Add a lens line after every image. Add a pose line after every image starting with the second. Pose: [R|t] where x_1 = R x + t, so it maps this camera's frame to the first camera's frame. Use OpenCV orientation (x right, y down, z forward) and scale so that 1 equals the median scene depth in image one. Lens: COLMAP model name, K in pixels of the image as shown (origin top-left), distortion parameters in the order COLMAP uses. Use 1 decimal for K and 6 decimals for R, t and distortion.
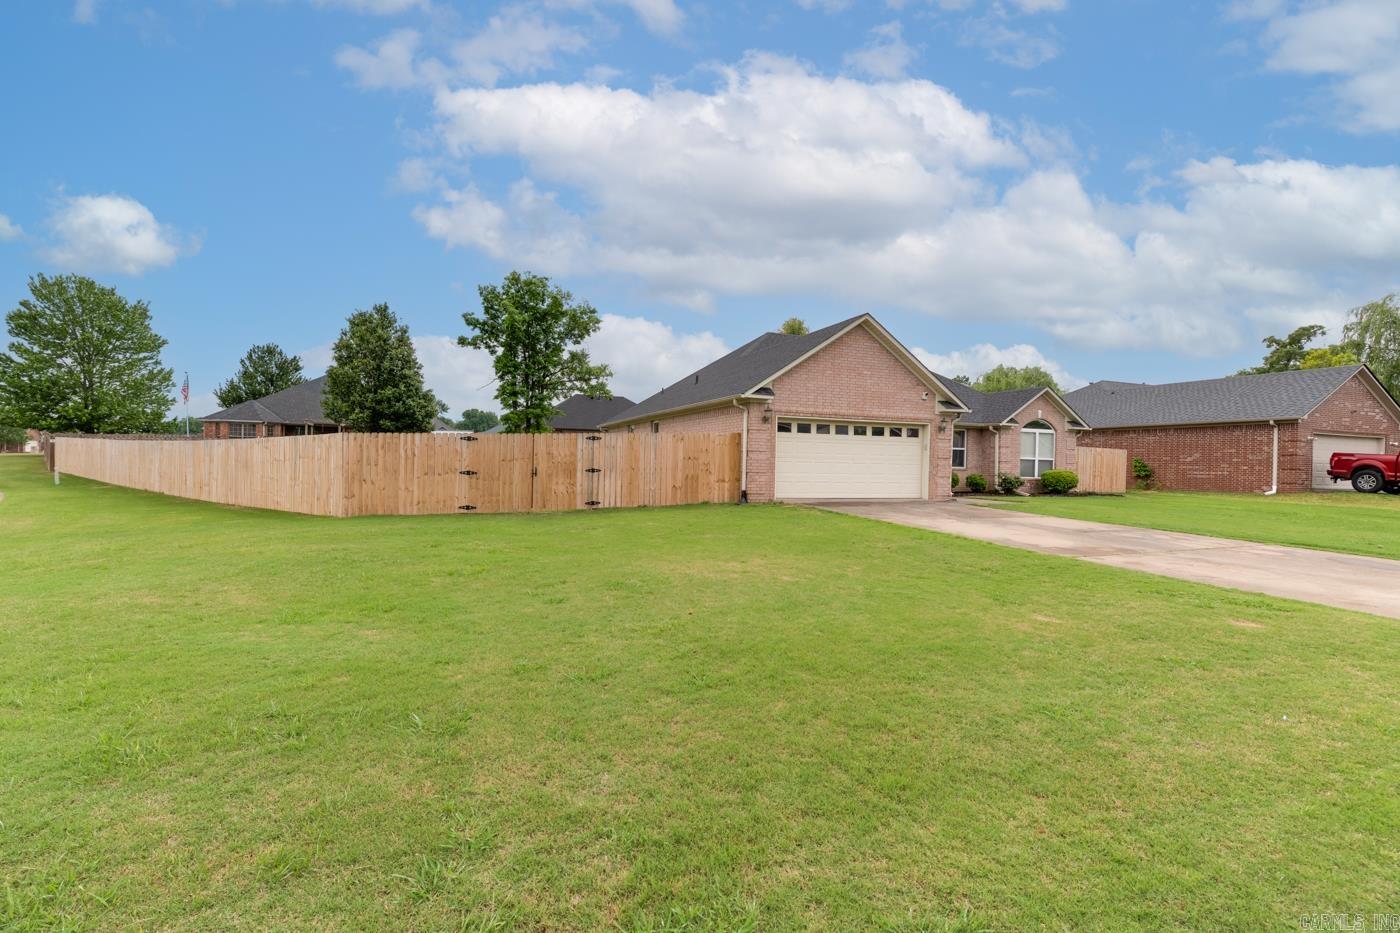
lens RADIAL K [[670.1, 0, 700.6], [0, 670.1, 453.4], [0, 0, 1]] dist [0.000532, 0.000040]
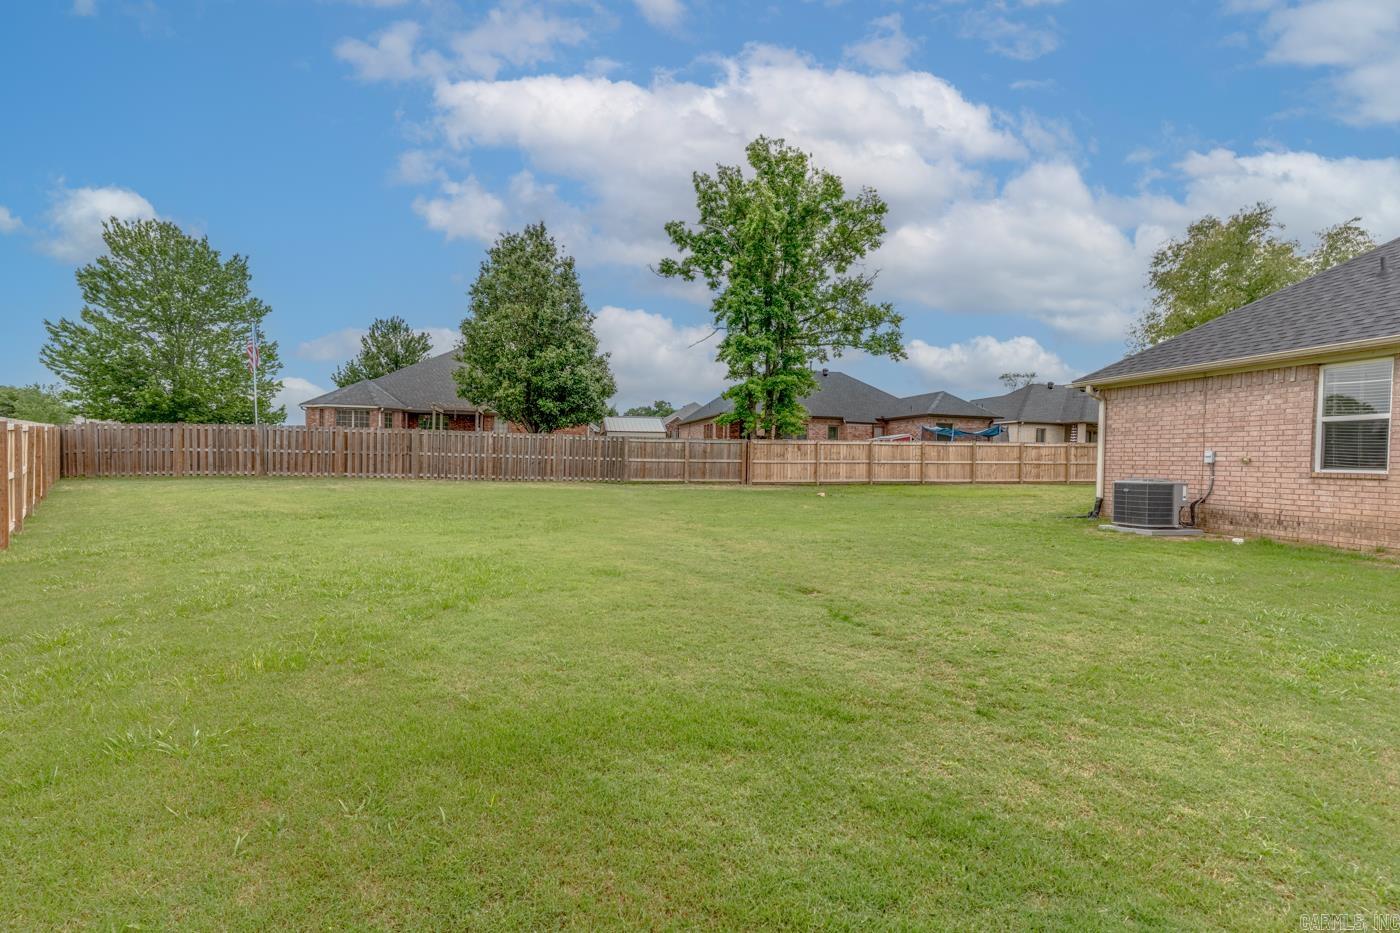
lens RADIAL K [[670.1, 0, 700.6], [0, 670.1, 453.4], [0, 0, 1]] dist [0.000532, 0.000040]
pose [[0.987260, -0.000729, -0.159116, -0.215564], [0.001608, 0.999984, 0.005399, -0.000799], [0.159109, -0.005586, 0.987245, 0.377930]]
